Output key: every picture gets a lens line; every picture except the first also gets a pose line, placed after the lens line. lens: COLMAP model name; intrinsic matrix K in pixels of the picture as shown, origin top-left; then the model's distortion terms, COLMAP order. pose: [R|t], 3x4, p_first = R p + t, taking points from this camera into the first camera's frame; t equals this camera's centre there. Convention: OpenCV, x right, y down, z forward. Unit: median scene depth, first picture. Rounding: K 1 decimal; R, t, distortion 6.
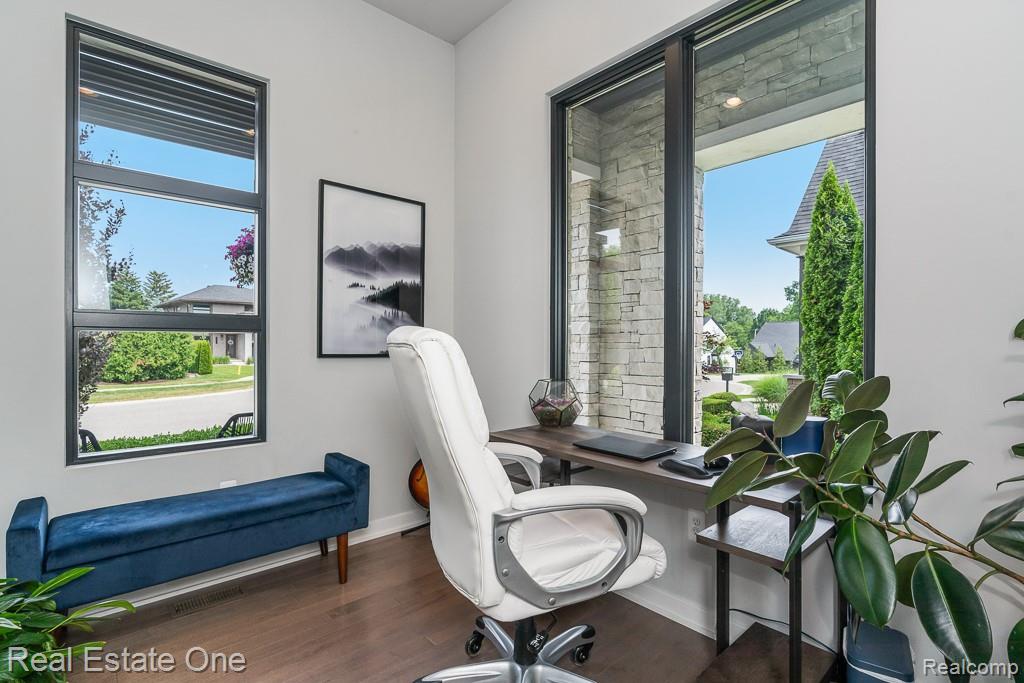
lens RADIAL K [[485.0, 0, 512.0], [0, 485.0, 341.5], [0, 0, 1]] dist [-0.001187, -0.000076]
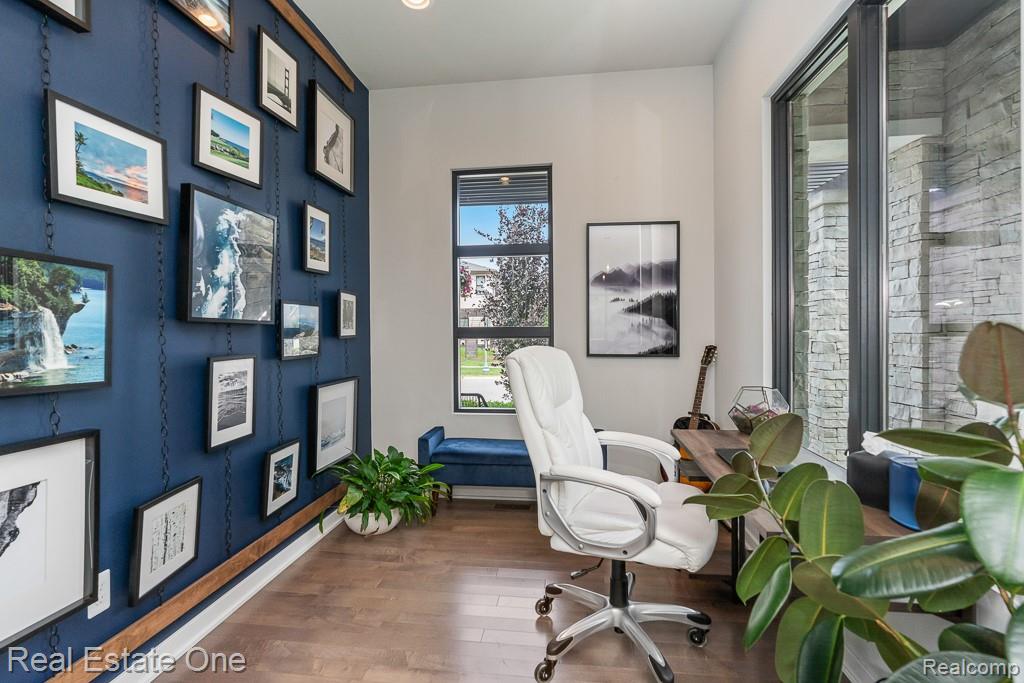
lens RADIAL K [[468.4, 0, 512.5], [0, 468.4, 330.1], [0, 0, 1]] dist [0.001271, 0.000524]
pose [[0.664325, -0.008223, -0.747399, 0.400806], [0.011594, 0.999933, -0.000695, -0.037945], [0.747354, -0.008203, 0.664376, -0.016428]]
